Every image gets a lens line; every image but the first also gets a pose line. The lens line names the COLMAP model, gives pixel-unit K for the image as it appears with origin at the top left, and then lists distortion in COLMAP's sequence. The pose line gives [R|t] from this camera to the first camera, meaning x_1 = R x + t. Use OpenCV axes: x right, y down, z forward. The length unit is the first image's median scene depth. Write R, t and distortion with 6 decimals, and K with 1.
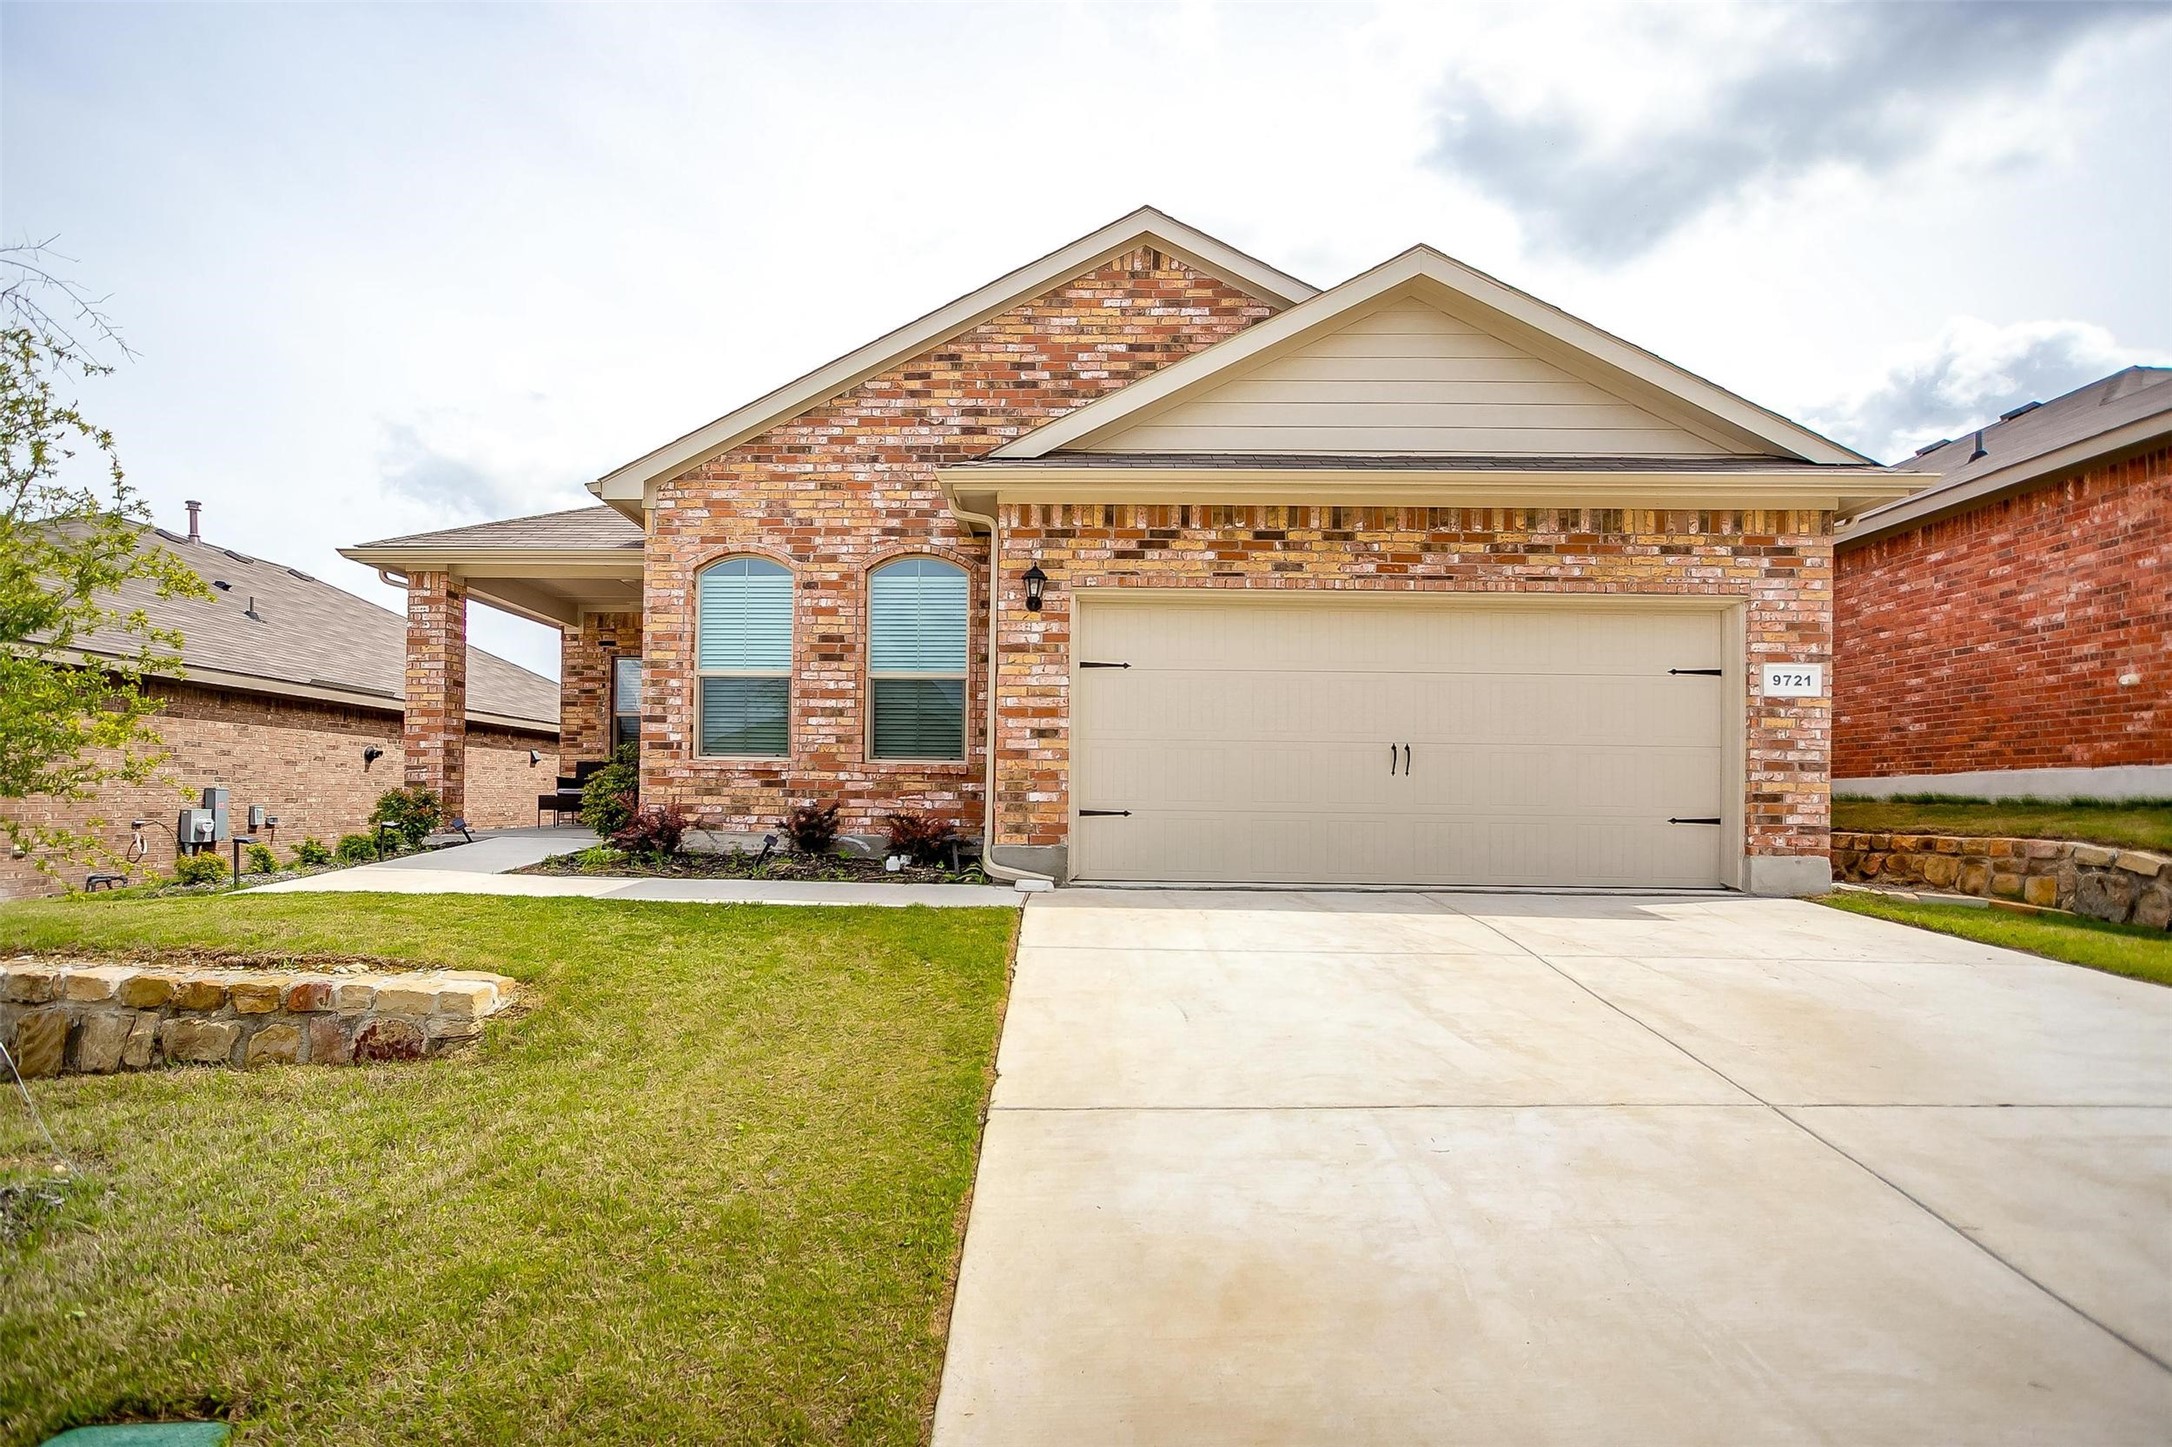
lens RADIAL K [[1054.4, 0, 1041.3], [0, 1054.4, 791.6], [0, 0, 1]] dist [-0.014783, 0.000511]
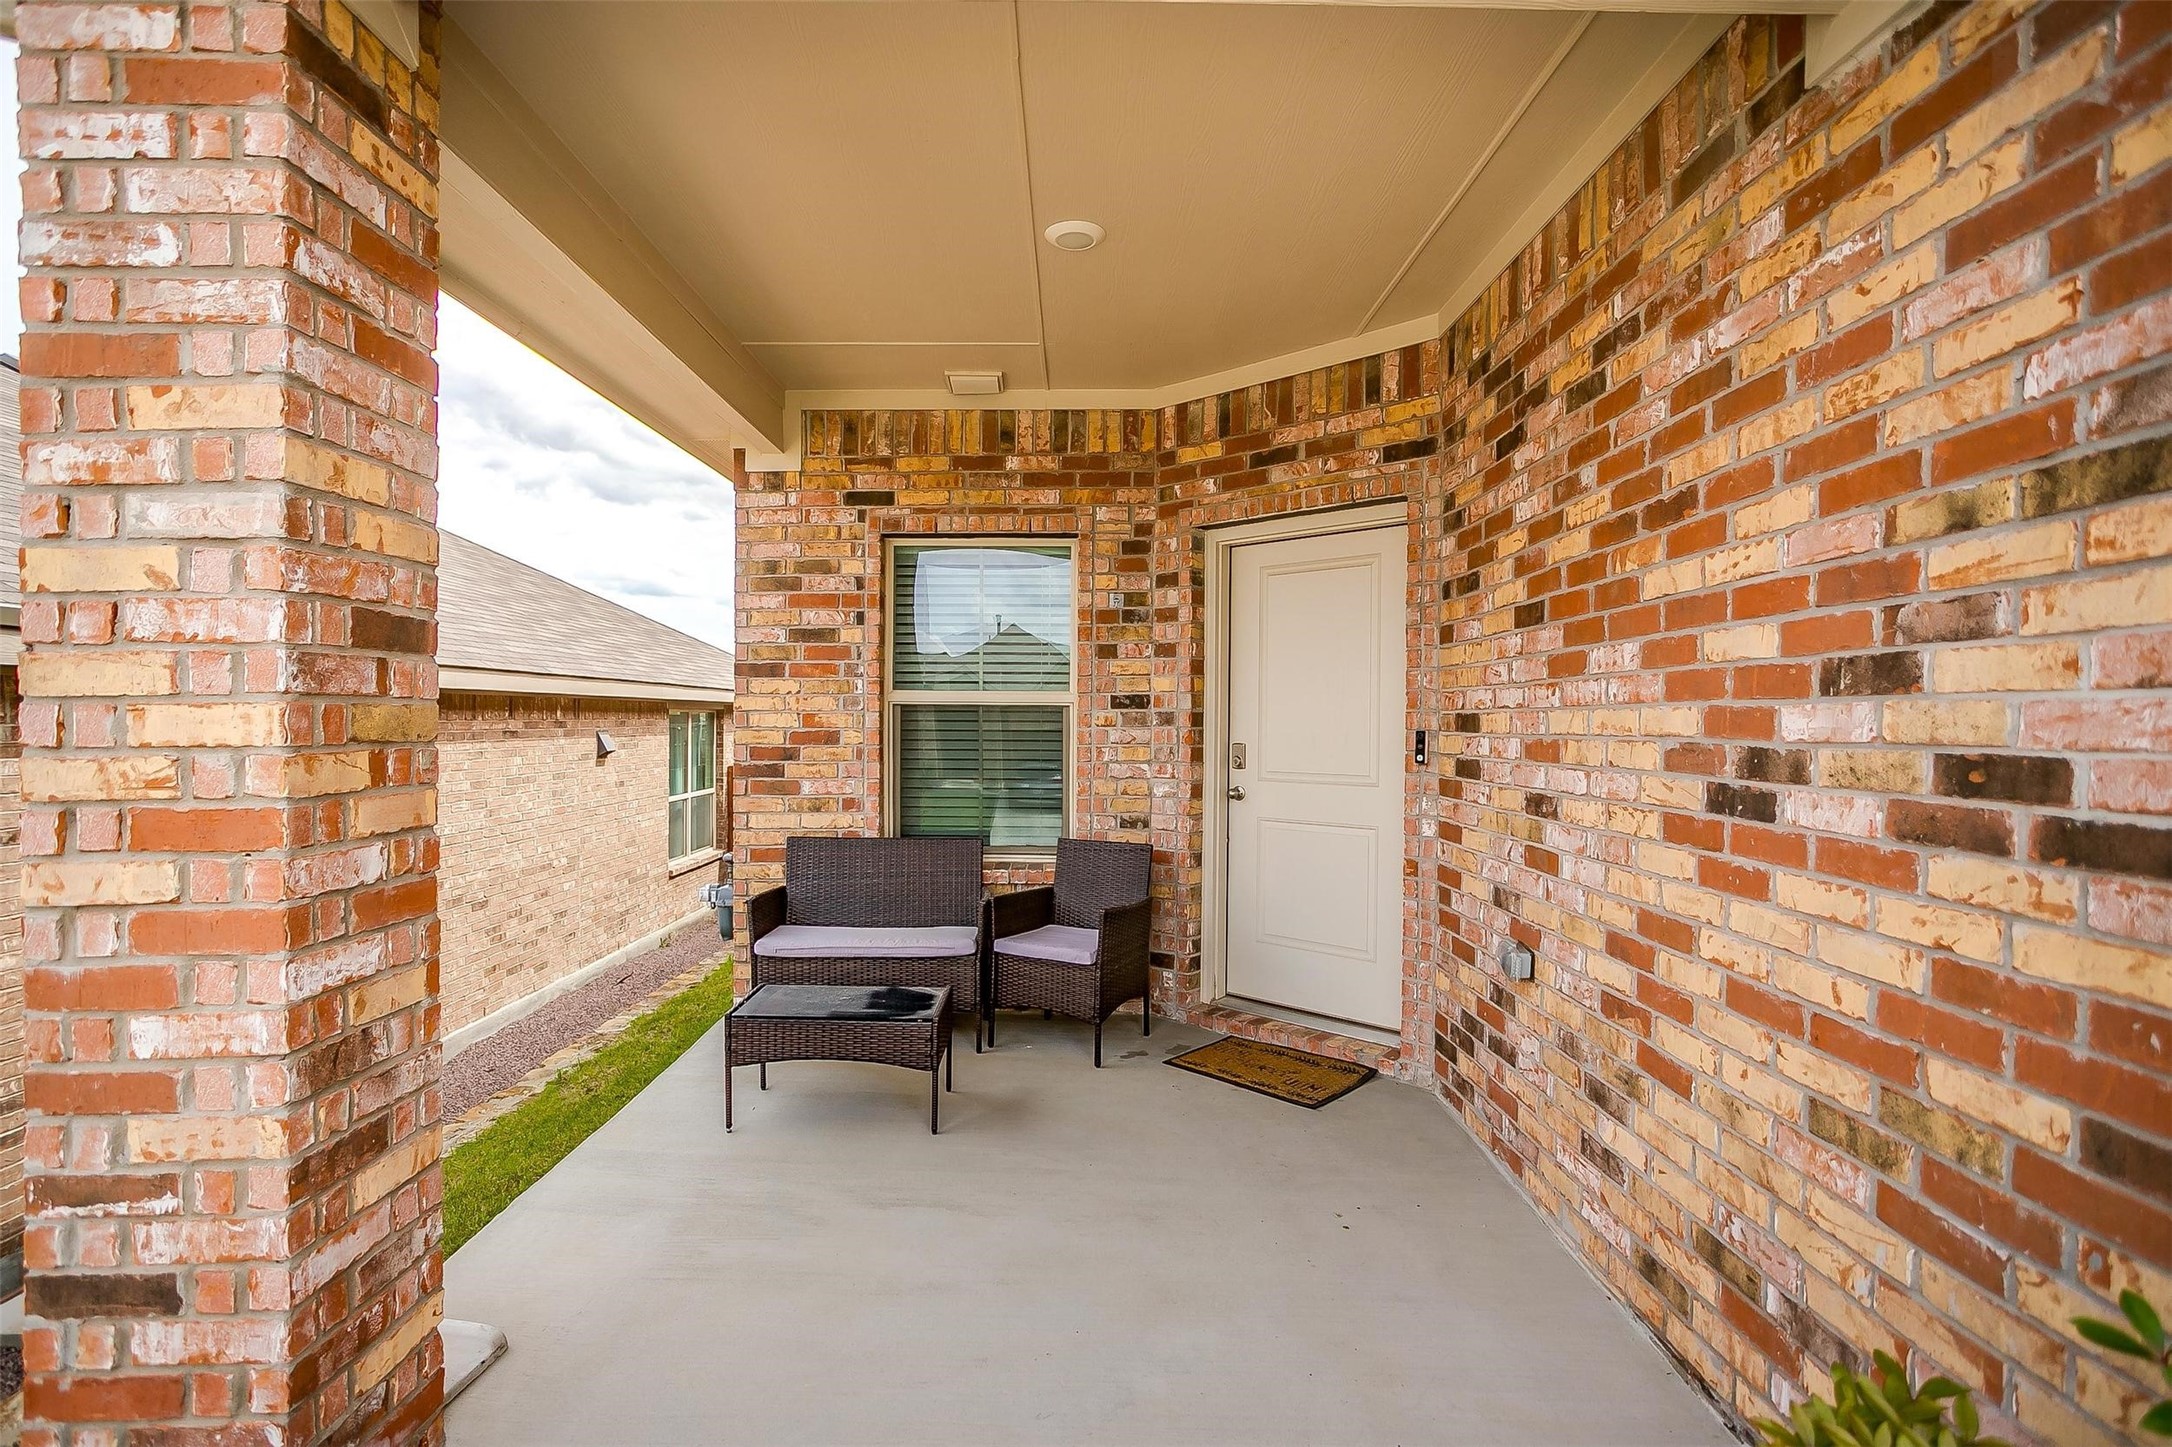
lens RADIAL K [[1054.4, 0, 1091.7], [0, 1054.4, 722.7], [0, 0, 1]] dist [-0.014783, 0.000511]
pose [[0.999669, -0.007065, 0.024749, -0.448293], [0.006761, 0.999901, 0.012335, -0.089888], [-0.024834, -0.012163, 0.999618, 0.831697]]
